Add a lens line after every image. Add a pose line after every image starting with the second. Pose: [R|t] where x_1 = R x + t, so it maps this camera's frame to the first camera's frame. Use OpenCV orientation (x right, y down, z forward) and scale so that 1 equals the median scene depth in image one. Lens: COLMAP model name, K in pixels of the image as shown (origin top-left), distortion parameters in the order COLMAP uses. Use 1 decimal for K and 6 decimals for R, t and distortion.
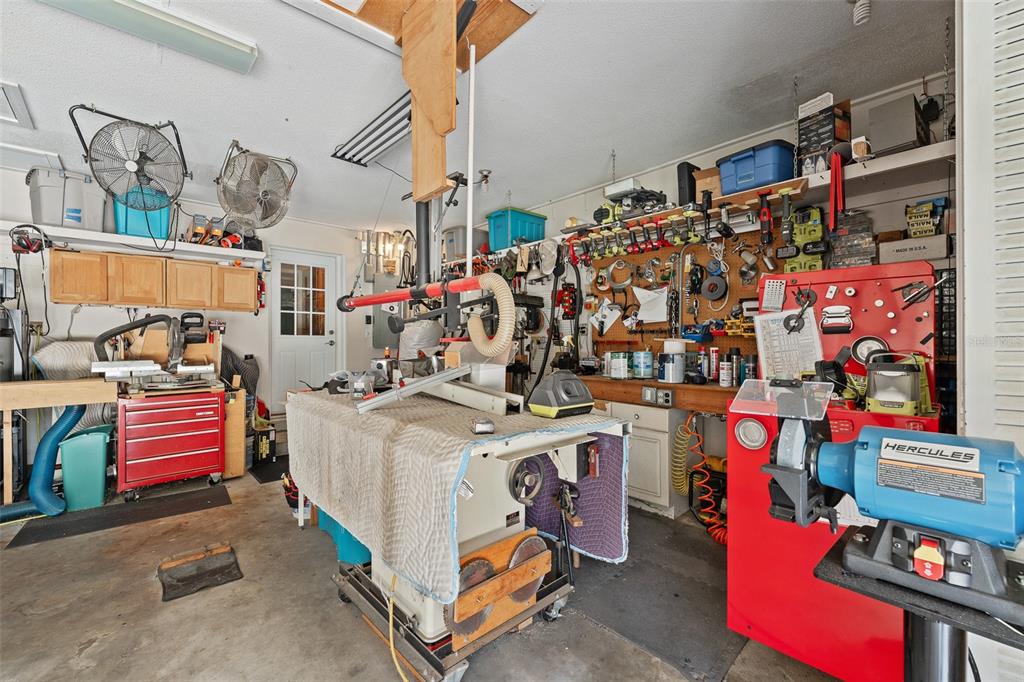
lens RADIAL K [[426.8, 0, 517.9], [0, 426.8, 341.6], [0, 0, 1]] dist [-0.000514, -0.000133]
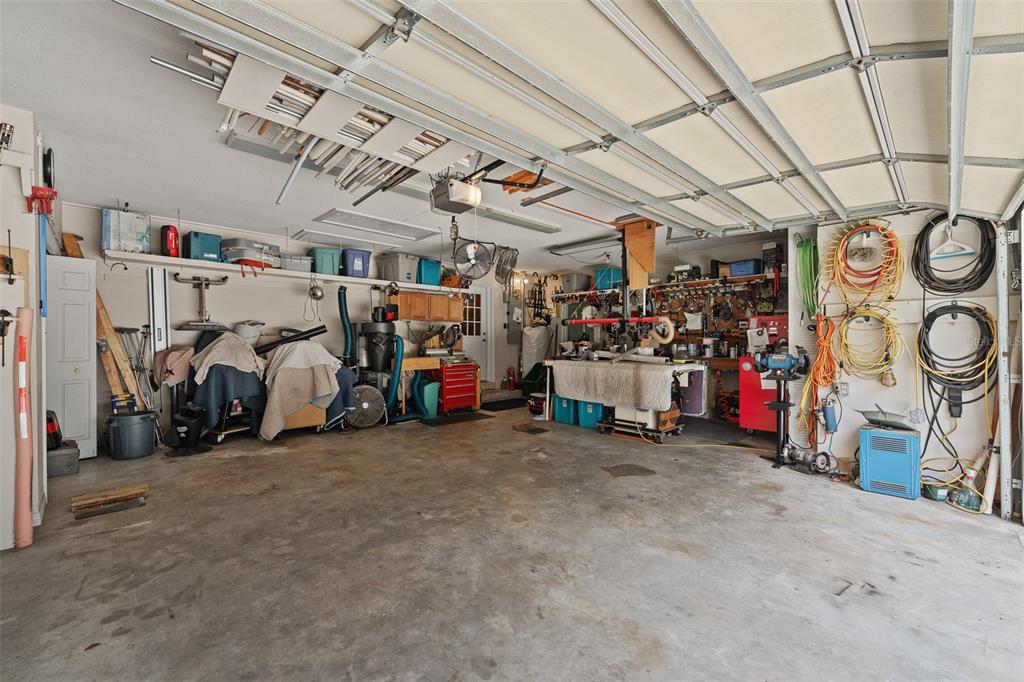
lens RADIAL K [[426.8, 0, 506.0], [0, 426.8, 340.2], [0, 0, 1]] dist [-0.000514, -0.000133]
pose [[0.999663, -0.001114, 0.025939, -0.728034], [0.001075, 0.999998, 0.001534, 0.001624], [-0.025941, -0.001505, 0.999662, -1.167019]]
